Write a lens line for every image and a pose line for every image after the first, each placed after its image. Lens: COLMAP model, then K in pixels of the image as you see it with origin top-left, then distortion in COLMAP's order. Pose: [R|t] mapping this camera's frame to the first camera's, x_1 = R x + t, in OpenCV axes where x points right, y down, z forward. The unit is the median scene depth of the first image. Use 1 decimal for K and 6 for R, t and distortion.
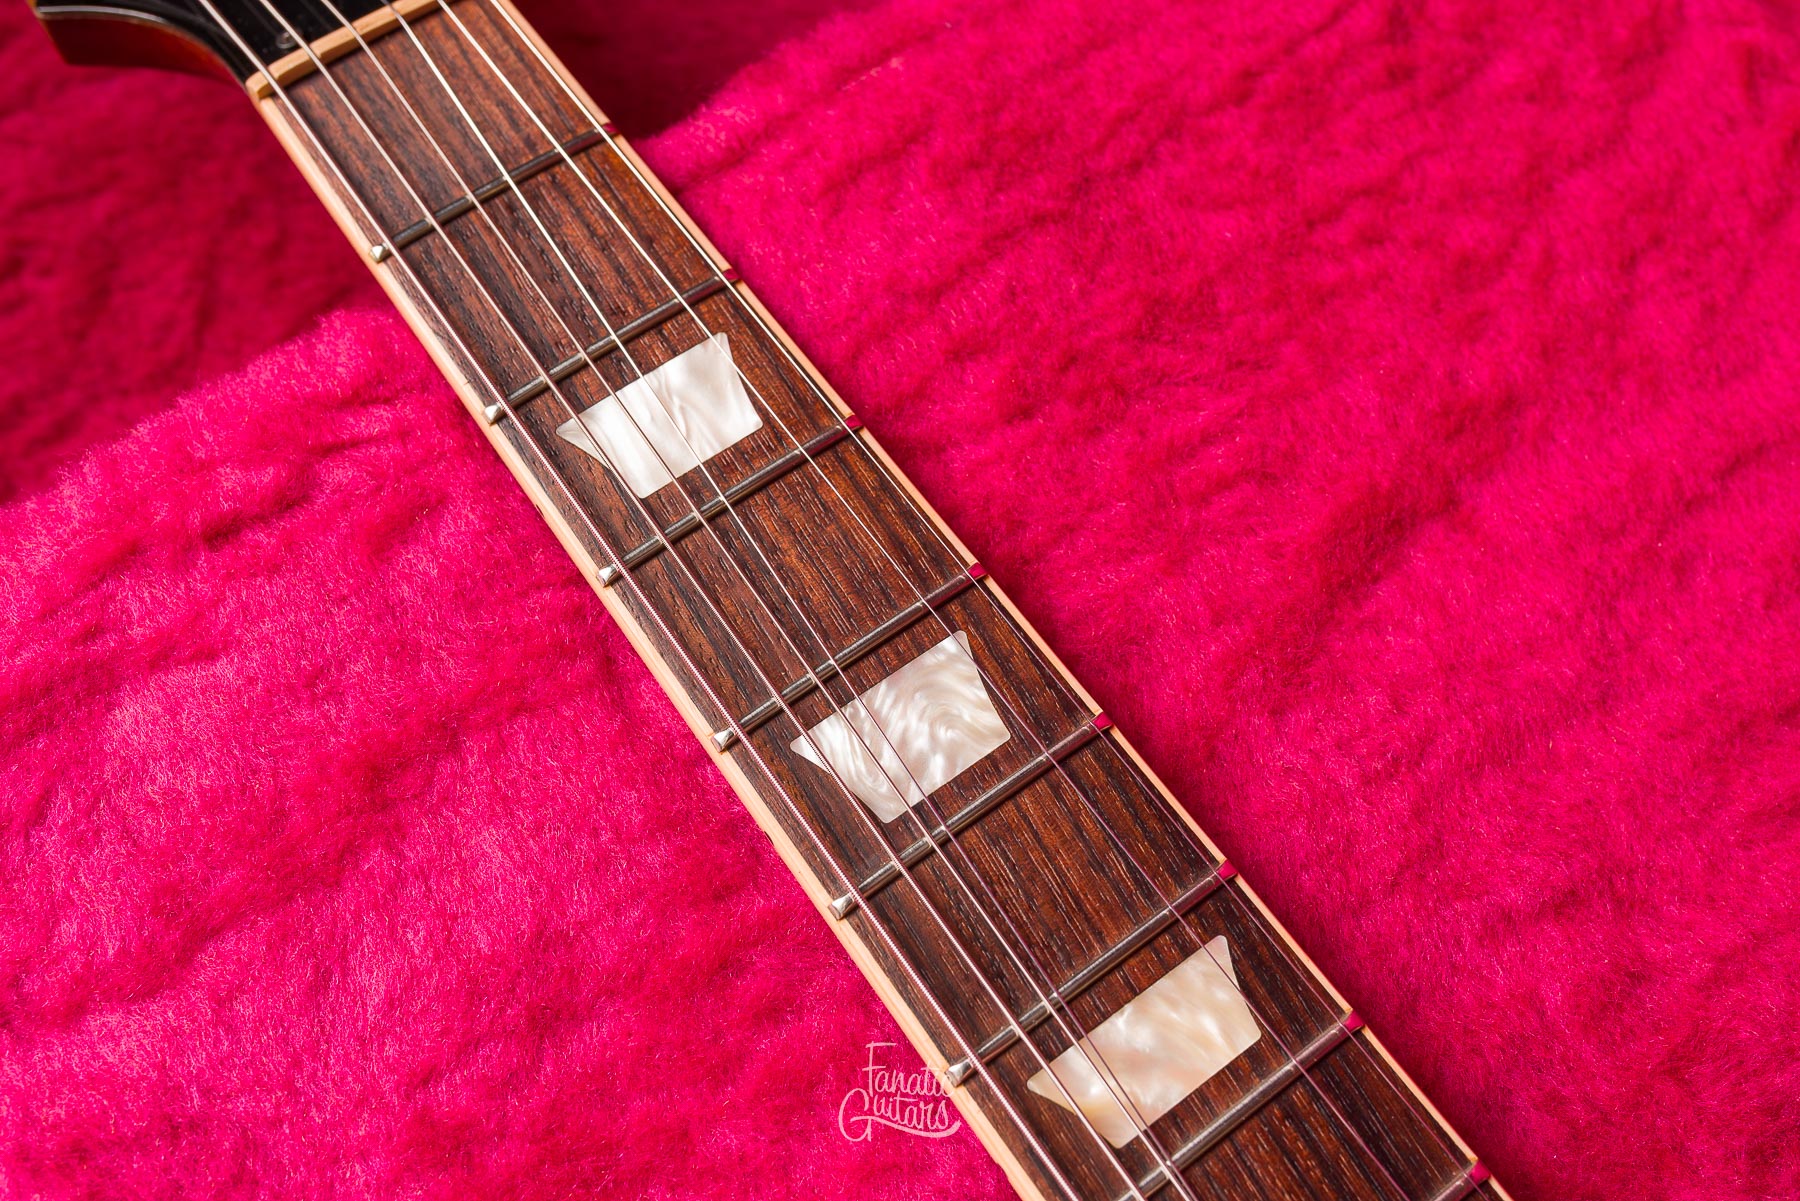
lens RADIAL K [[2002.4, 0, 900.0], [0, 2002.4, 600.5], [0, 0, 1]] dist [0.001014, -0.012181]
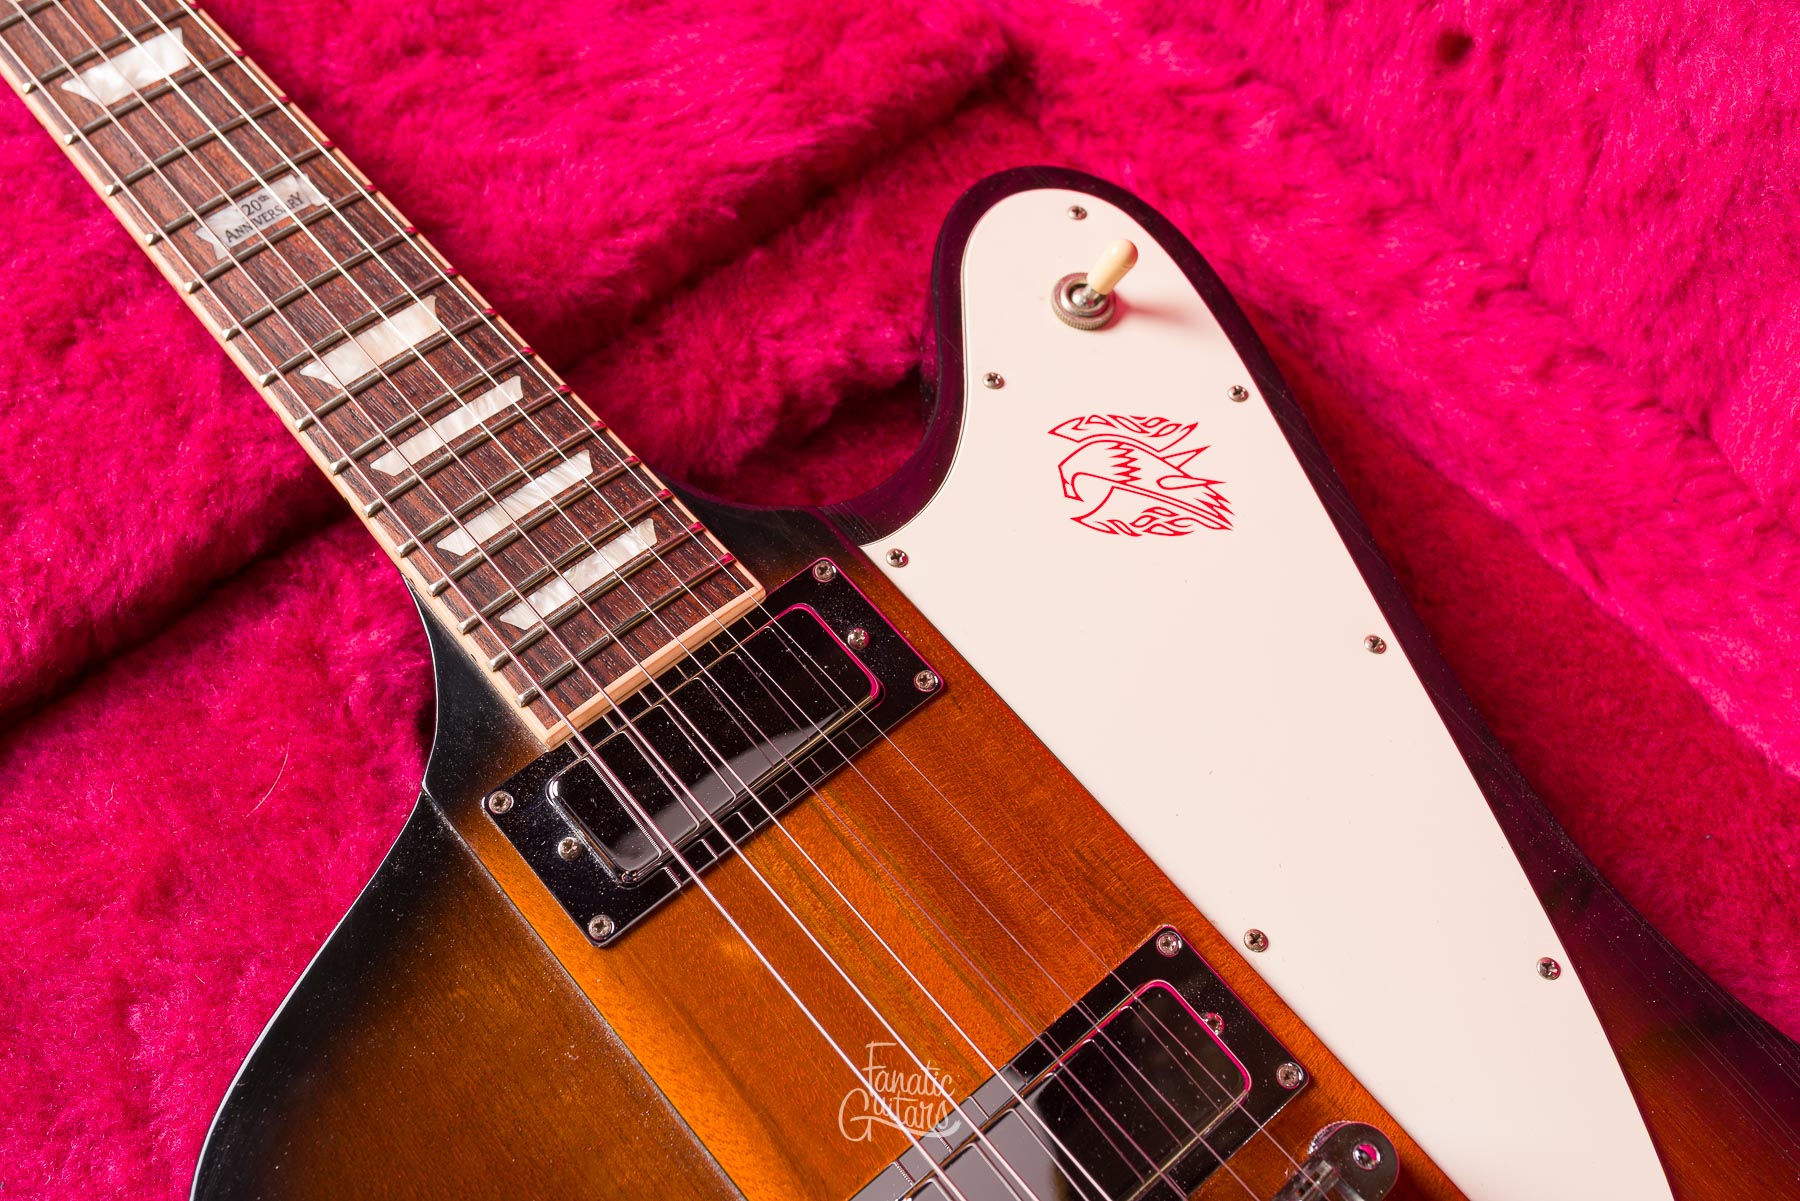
lens RADIAL K [[1789.6, 0, 900.0], [0, 1789.6, 600.5], [0, 0, 1]] dist [-0.000112, 0.005812]
pose [[0.996347, -0.077664, 0.035510, 0.715293], [0.080655, 0.992443, -0.092475, 0.893727], [-0.028060, 0.095001, 0.995082, -0.624754]]
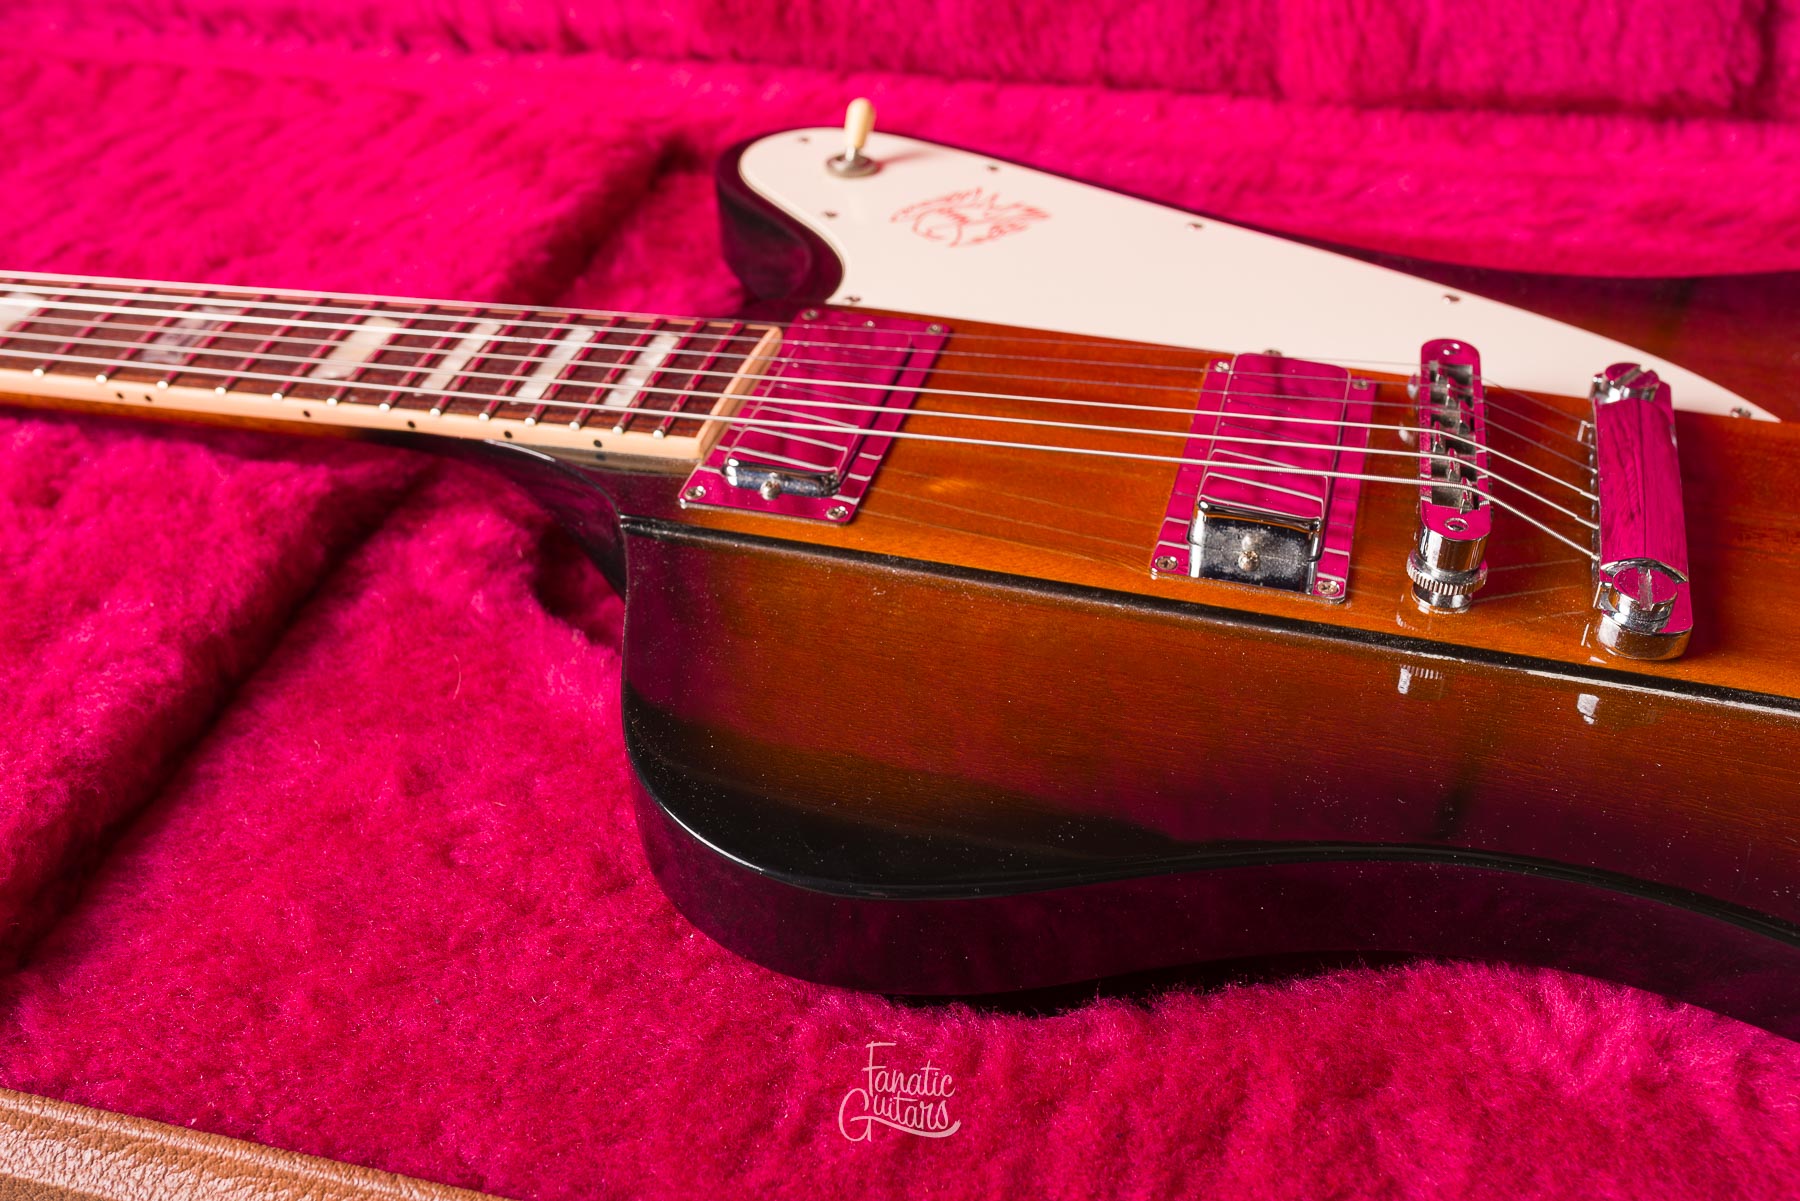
lens RADIAL K [[1789.6, 0, 900.0], [0, 1789.6, 600.5], [0, 0, 1]] dist [-0.000112, 0.005812]
pose [[0.781101, -0.452776, 0.429971, 0.019280], [0.605157, 0.718599, -0.342638, 1.480304], [-0.153838, 0.527835, 0.835299, -0.521086]]
